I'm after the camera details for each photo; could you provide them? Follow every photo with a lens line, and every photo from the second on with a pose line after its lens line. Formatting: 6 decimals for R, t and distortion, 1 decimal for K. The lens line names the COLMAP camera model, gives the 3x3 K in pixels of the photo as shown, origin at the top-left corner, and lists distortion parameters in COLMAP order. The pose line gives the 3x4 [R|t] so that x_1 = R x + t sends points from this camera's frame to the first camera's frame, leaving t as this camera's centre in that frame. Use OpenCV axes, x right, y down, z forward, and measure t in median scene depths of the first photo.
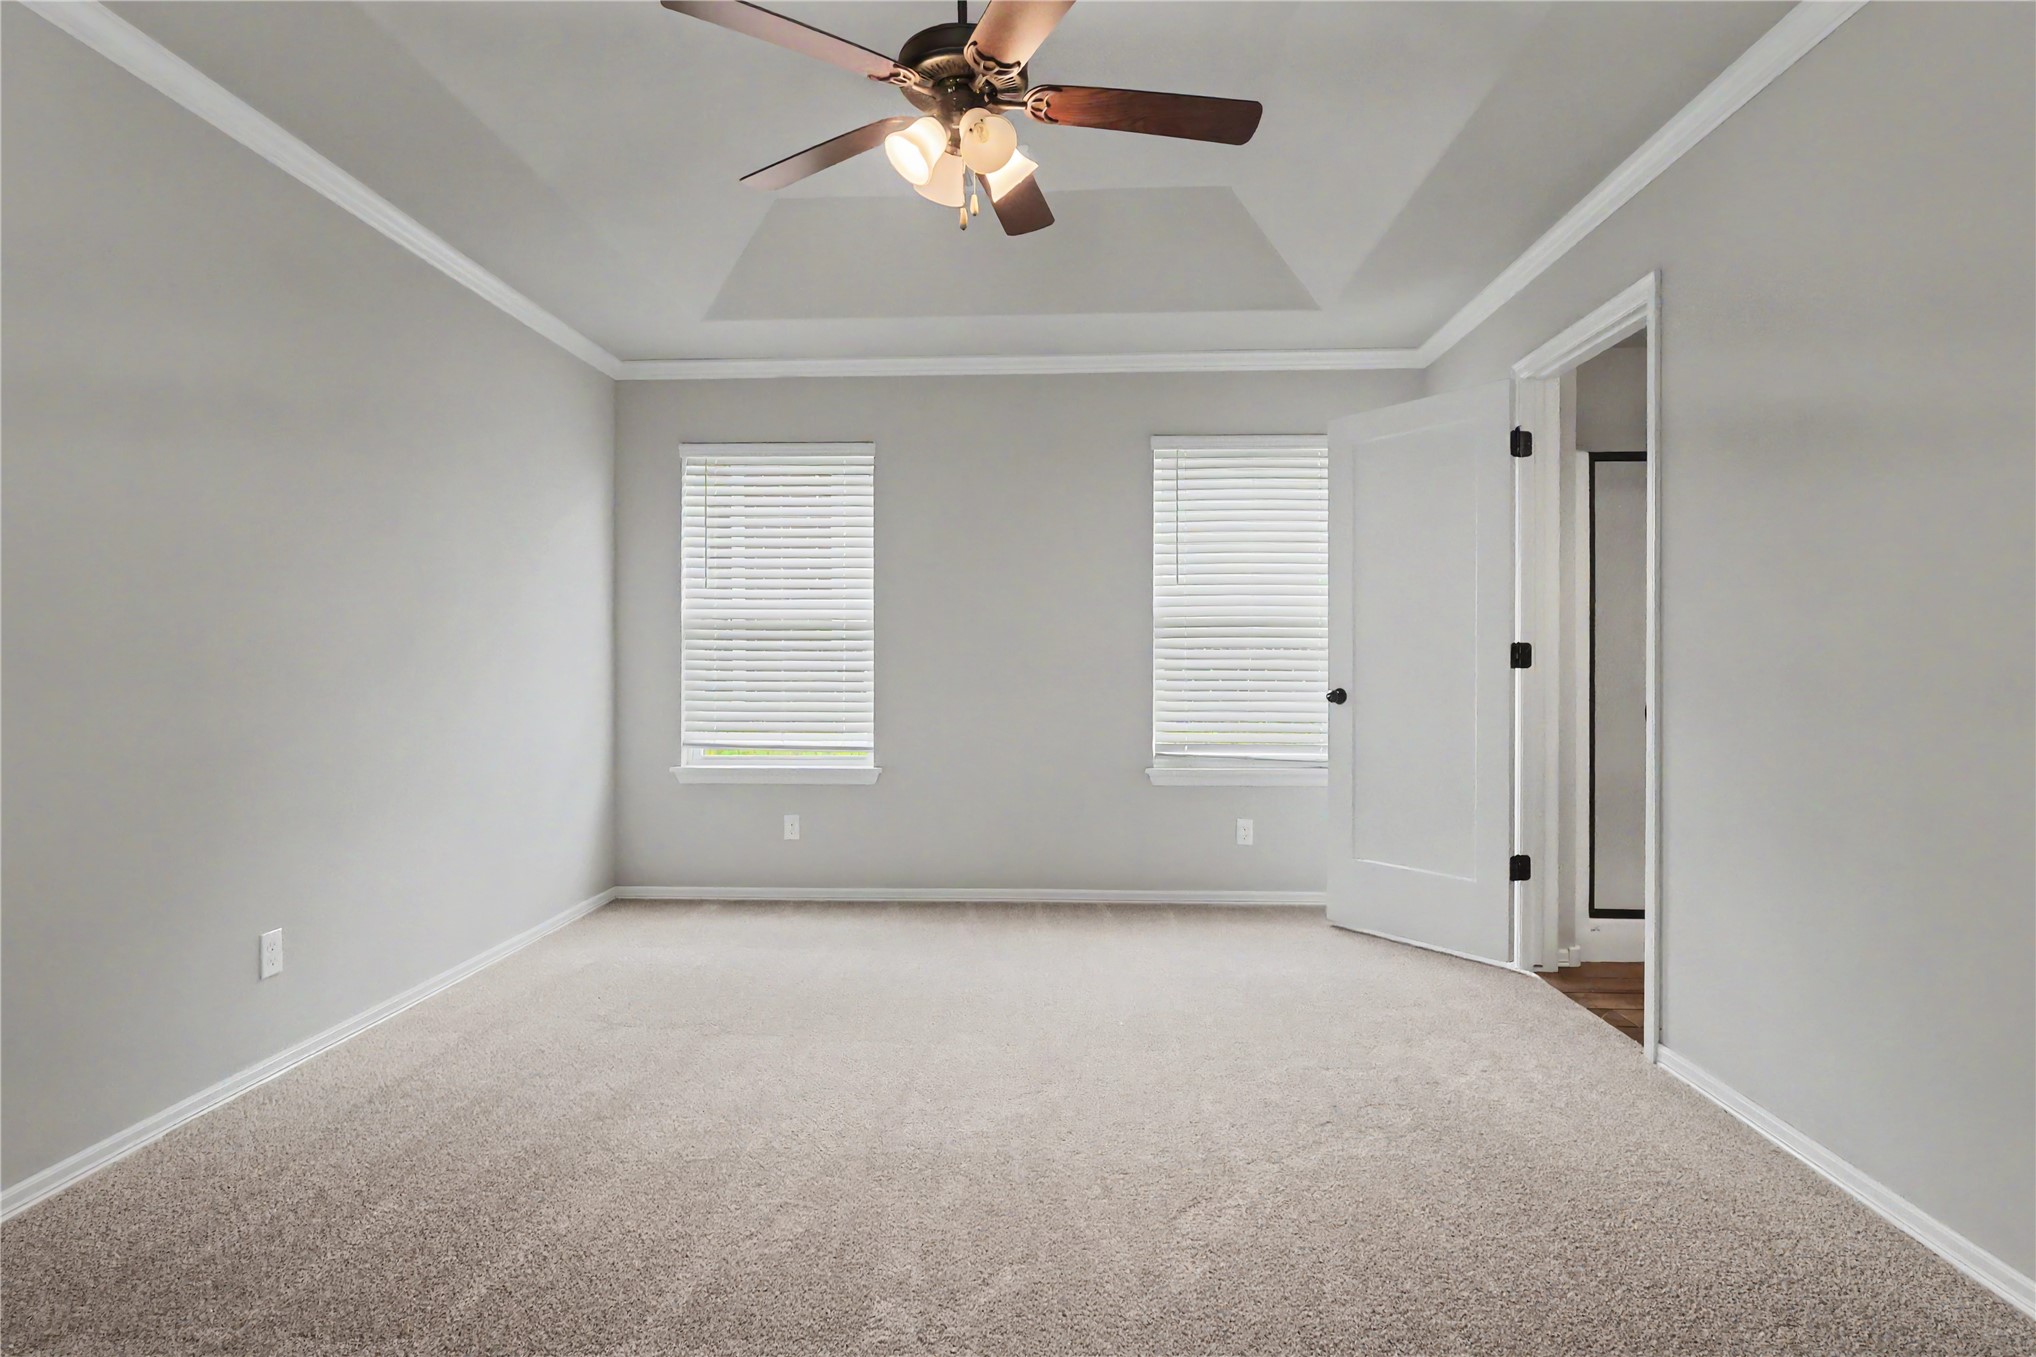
lens RADIAL K [[1017.1, 0, 1012.8], [0, 1017.1, 655.3], [0, 0, 1]] dist [-0.000388, -0.000864]
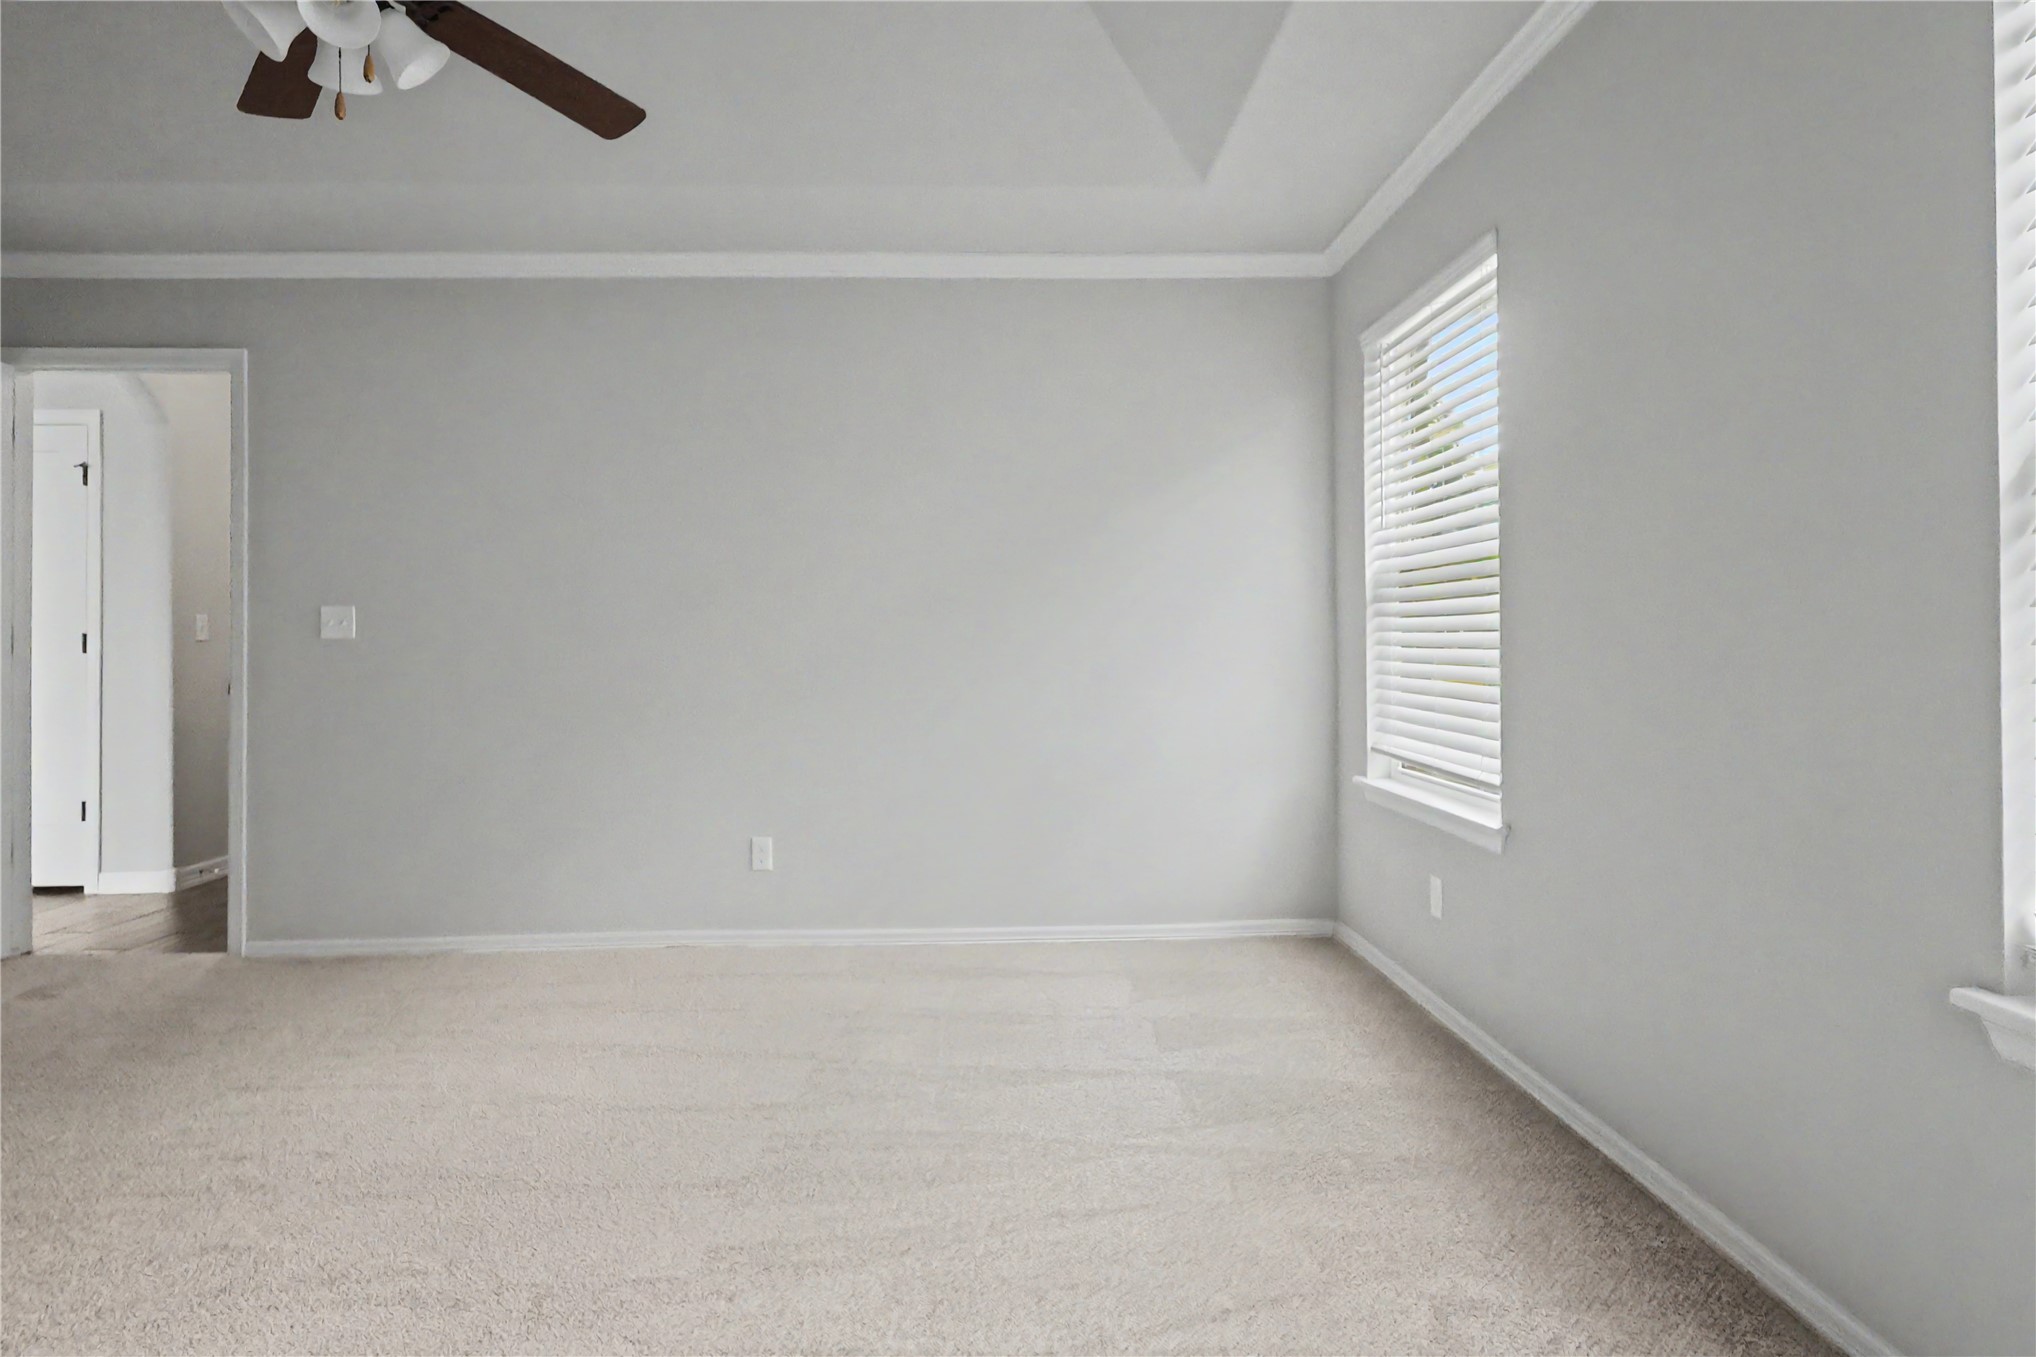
lens RADIAL K [[1017.1, 0, 1012.8], [0, 1017.1, 655.3], [0, 0, 1]] dist [-0.000388, -0.000864]
pose [[0.081752, -0.002980, -0.996648, 0.384161], [0.014621, 0.999891, -0.001790, 0.019037], [0.996545, -0.014426, 0.081787, 0.707910]]
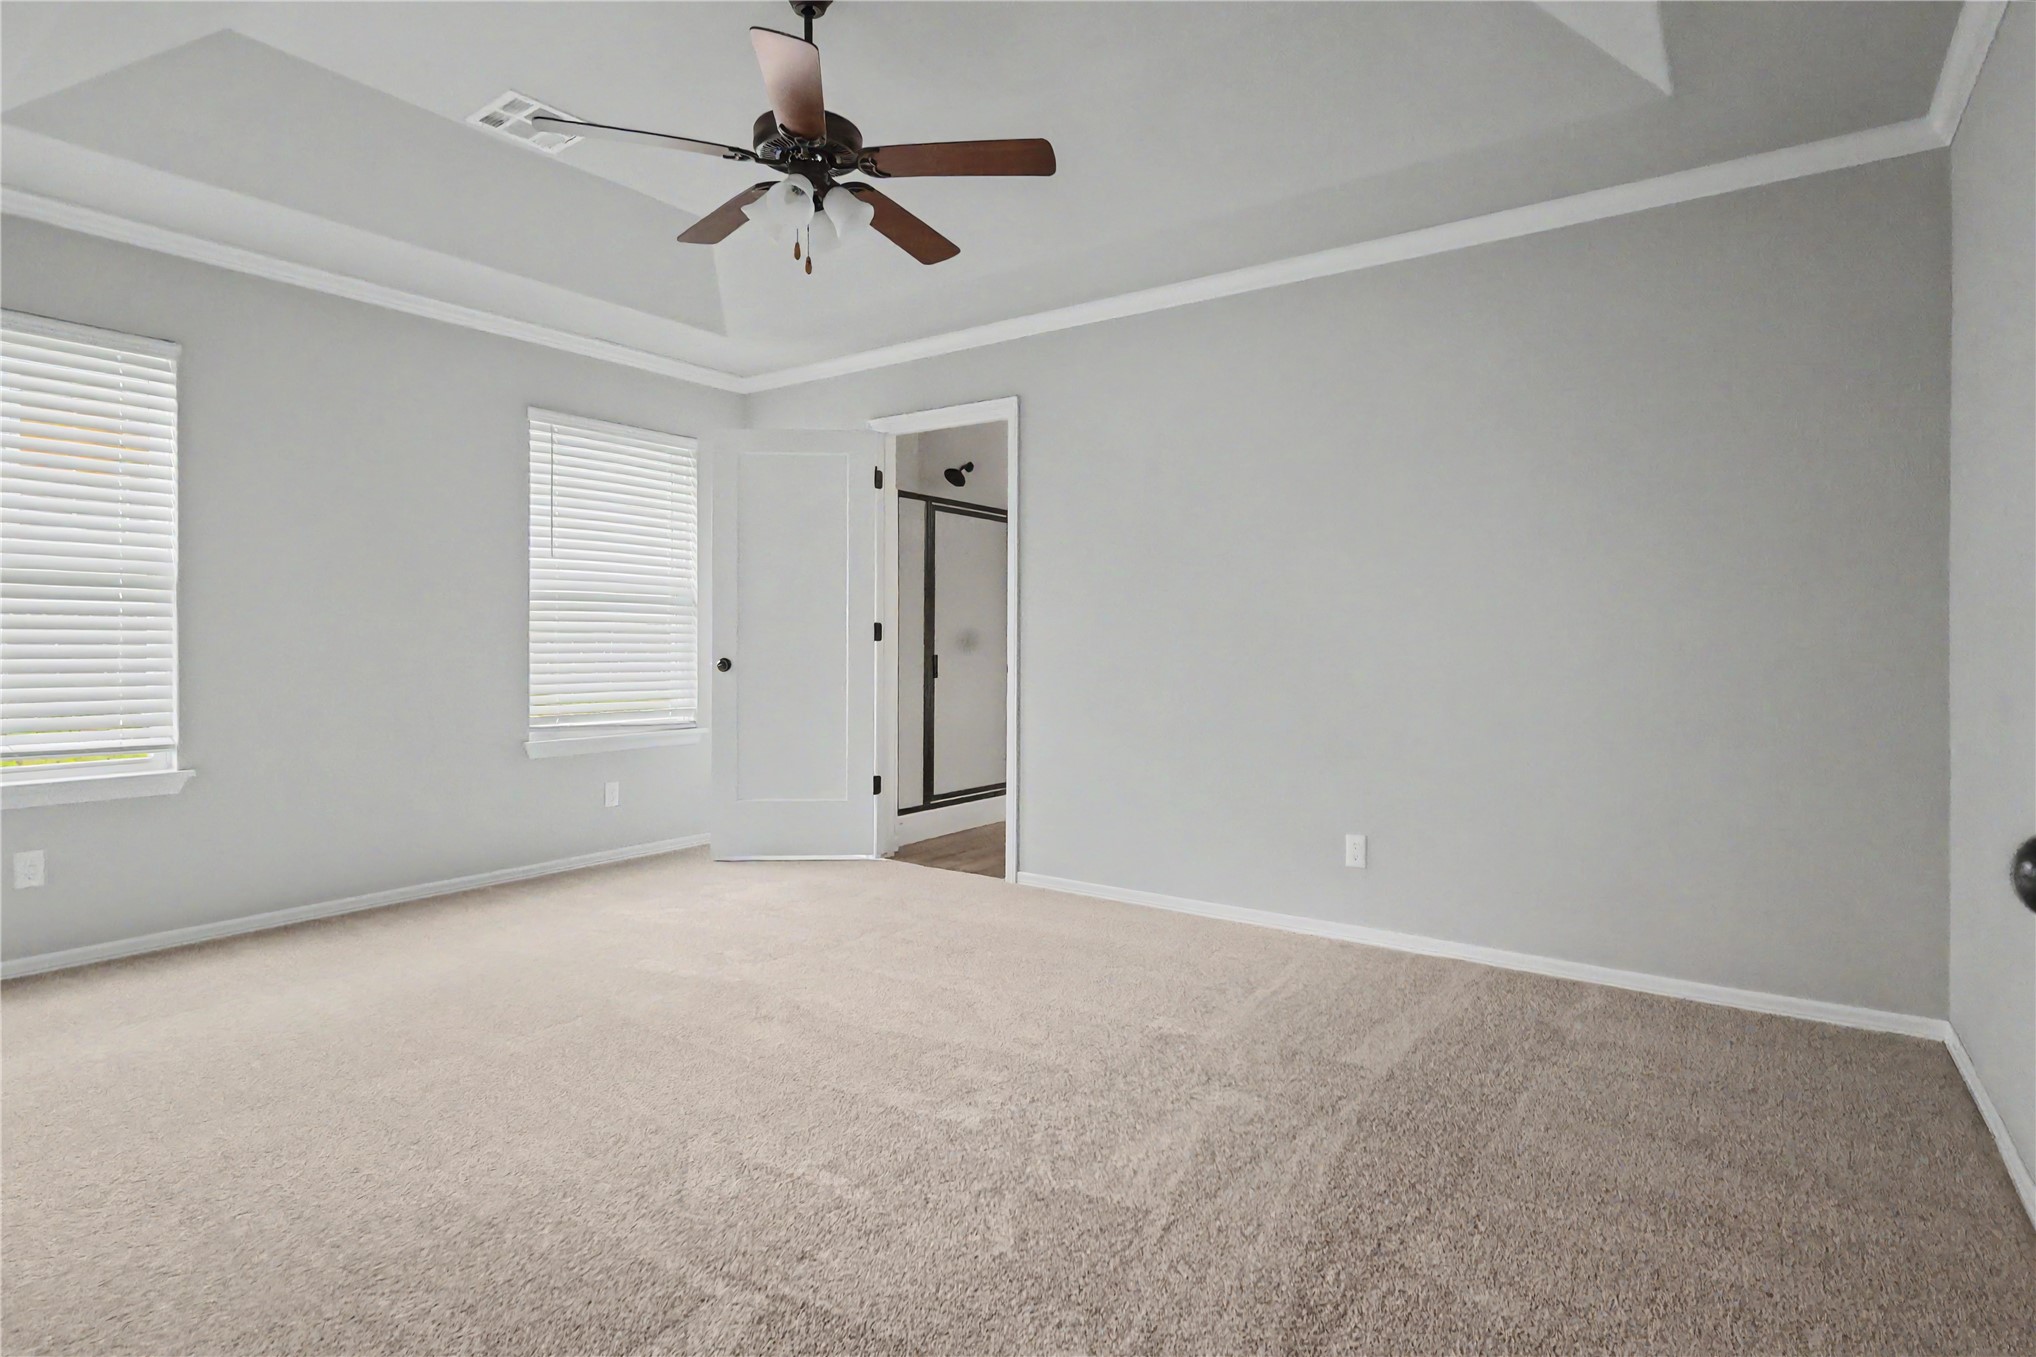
lens RADIAL K [[1040.4, 0, 1012.9], [0, 1040.4, 633.2], [0, 0, 1]] dist [-0.000878, -0.000752]
pose [[0.546832, 0.007897, 0.837205, -0.452063], [-0.010971, 0.999937, -0.002266, 0.002371], [-0.837170, -0.007946, 0.546885, 0.052941]]
